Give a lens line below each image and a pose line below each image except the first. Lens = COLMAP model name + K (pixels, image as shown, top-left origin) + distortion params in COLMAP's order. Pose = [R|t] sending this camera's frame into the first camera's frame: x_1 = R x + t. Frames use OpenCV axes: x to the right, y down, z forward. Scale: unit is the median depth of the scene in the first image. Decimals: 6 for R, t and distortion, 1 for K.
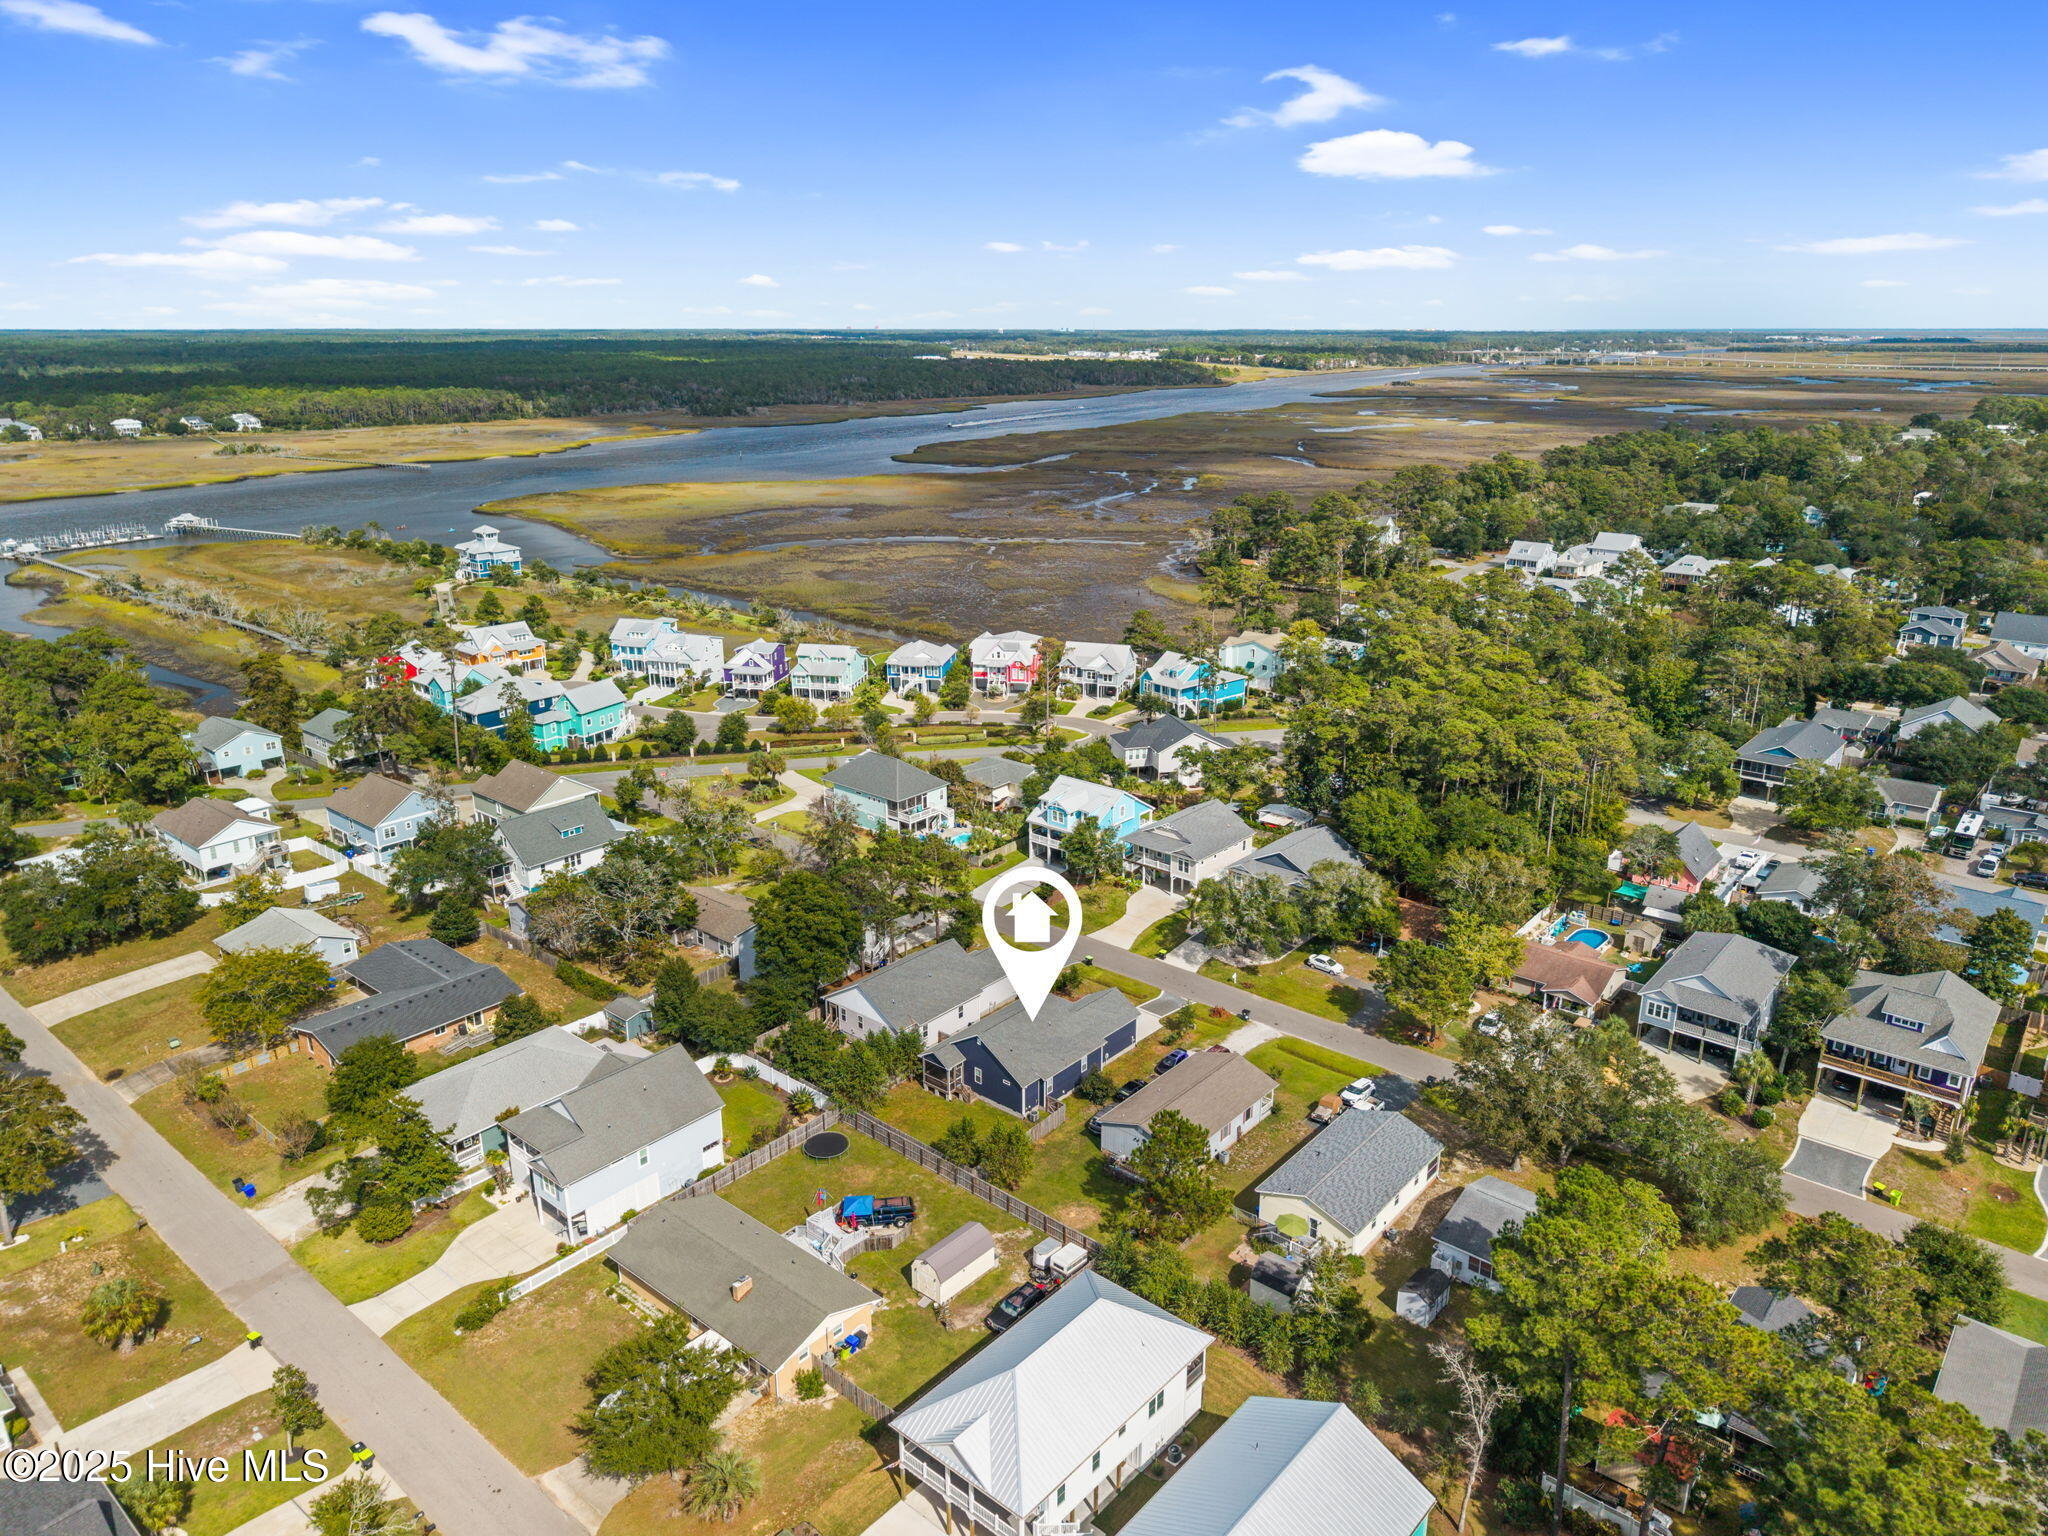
lens RADIAL K [[1380.5, 0, 1044.1], [0, 1380.5, 759.2], [0, 0, 1]] dist [0.042995, -0.065126]
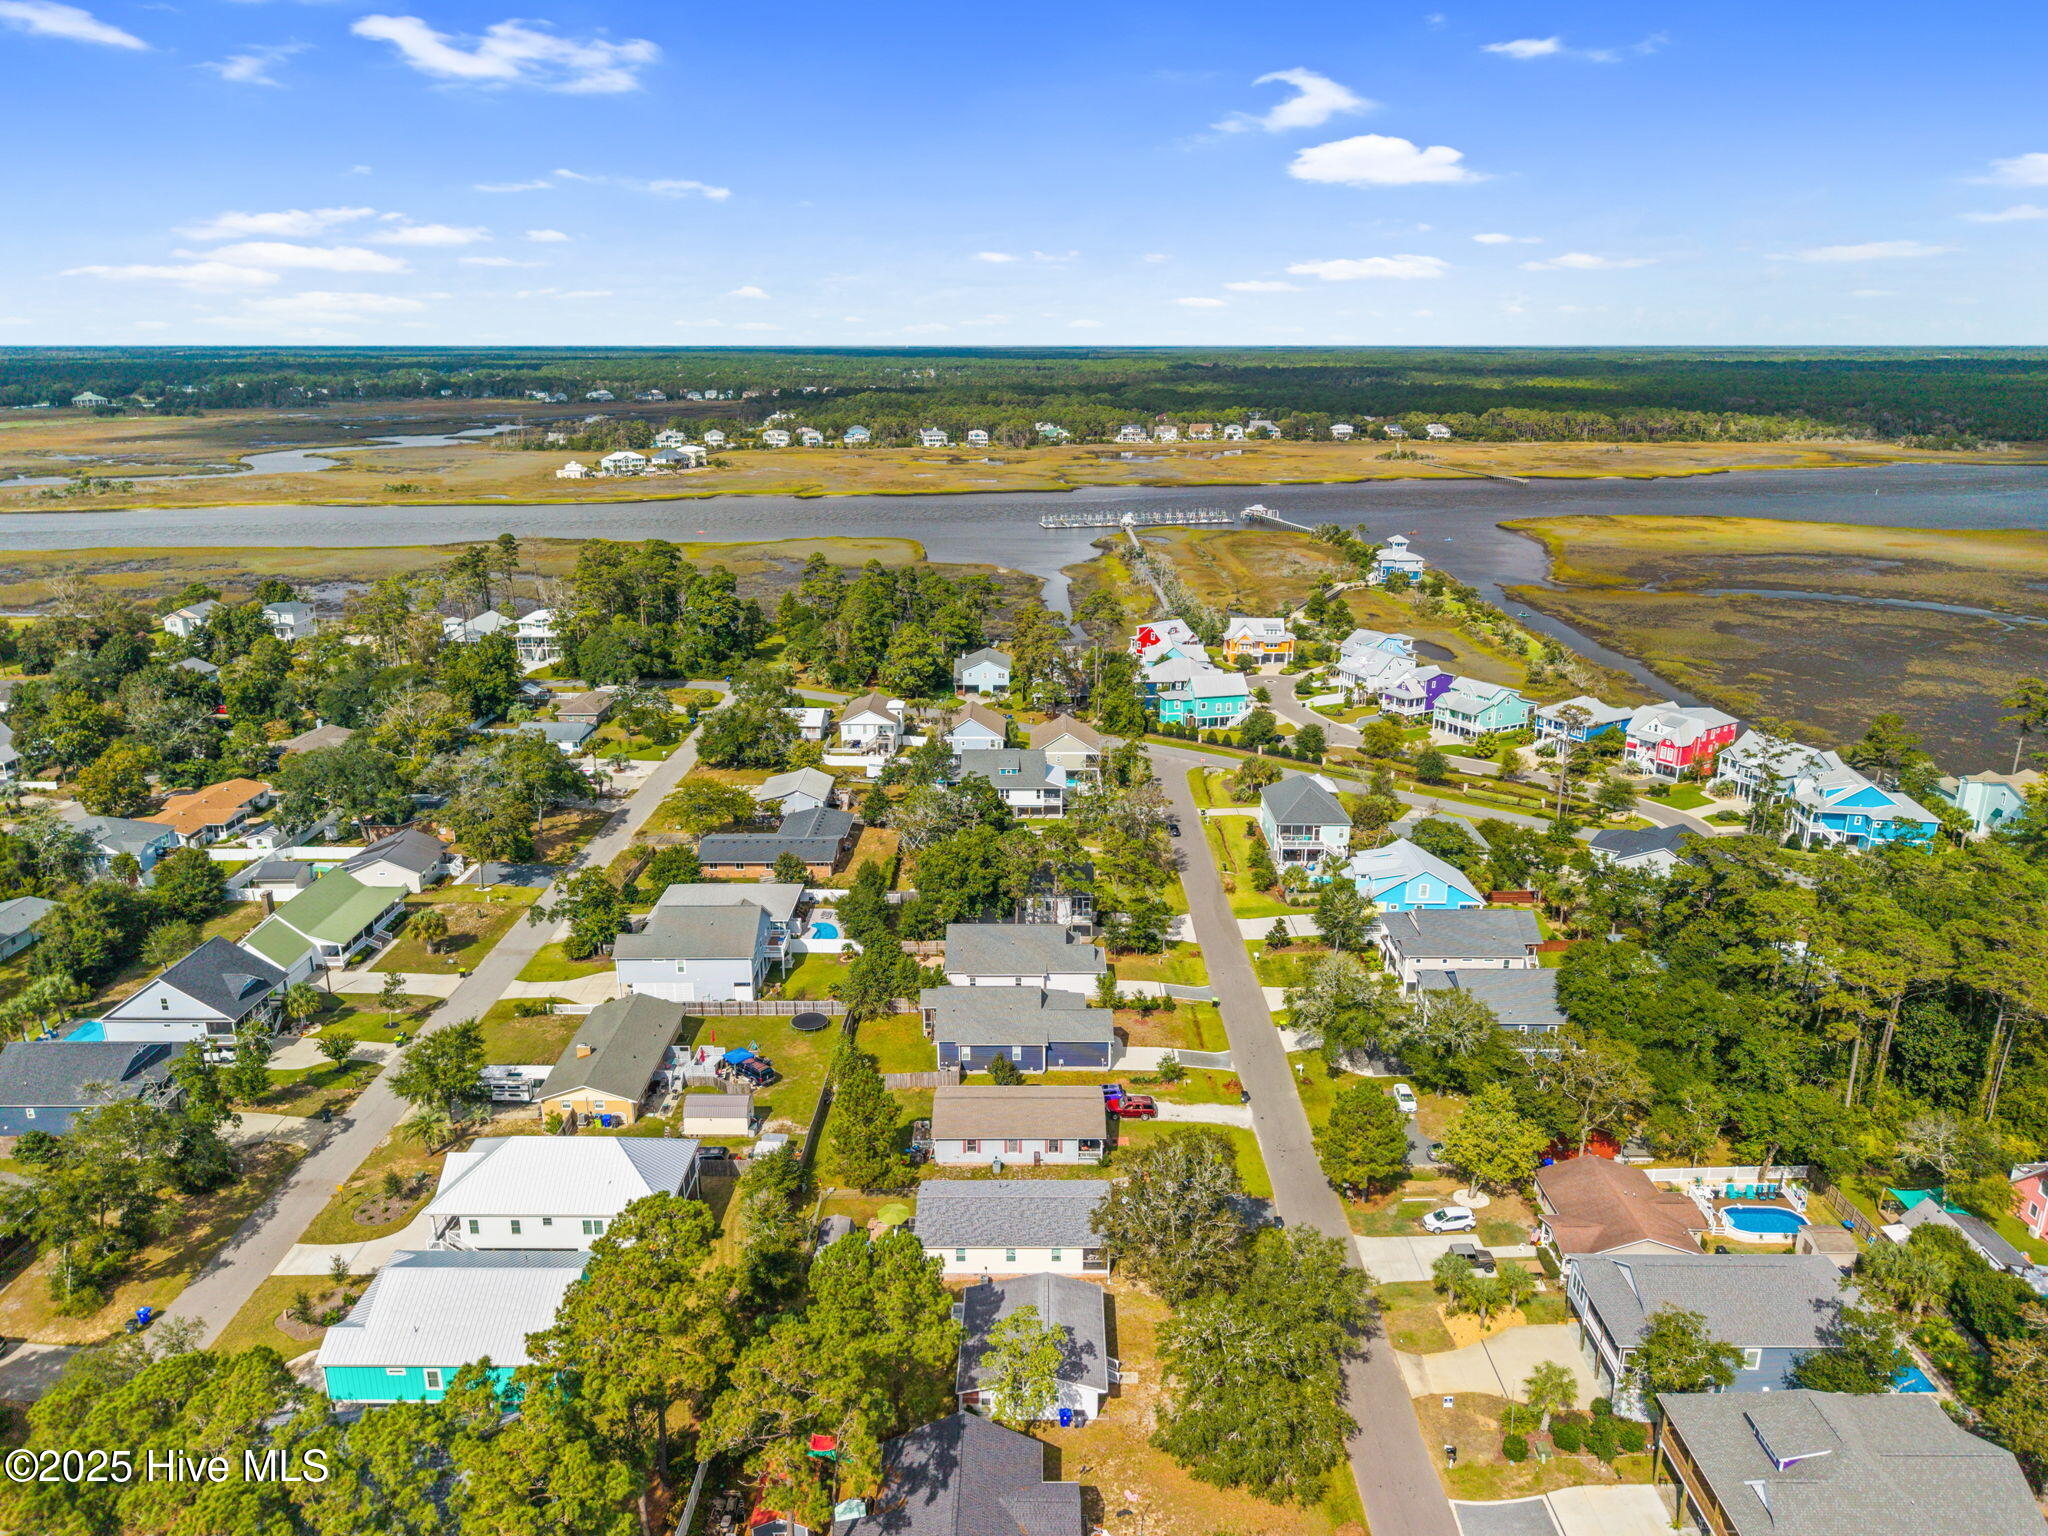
lens RADIAL K [[1380.5, 0, 1044.1], [0, 1380.5, 759.2], [0, 0, 1]] dist [0.042995, -0.065126]
pose [[0.649096, 0.216435, -0.729267, 0.370812], [-0.224501, 0.970474, 0.088200, -0.048004], [0.726824, 0.106471, 0.678521, 0.124292]]
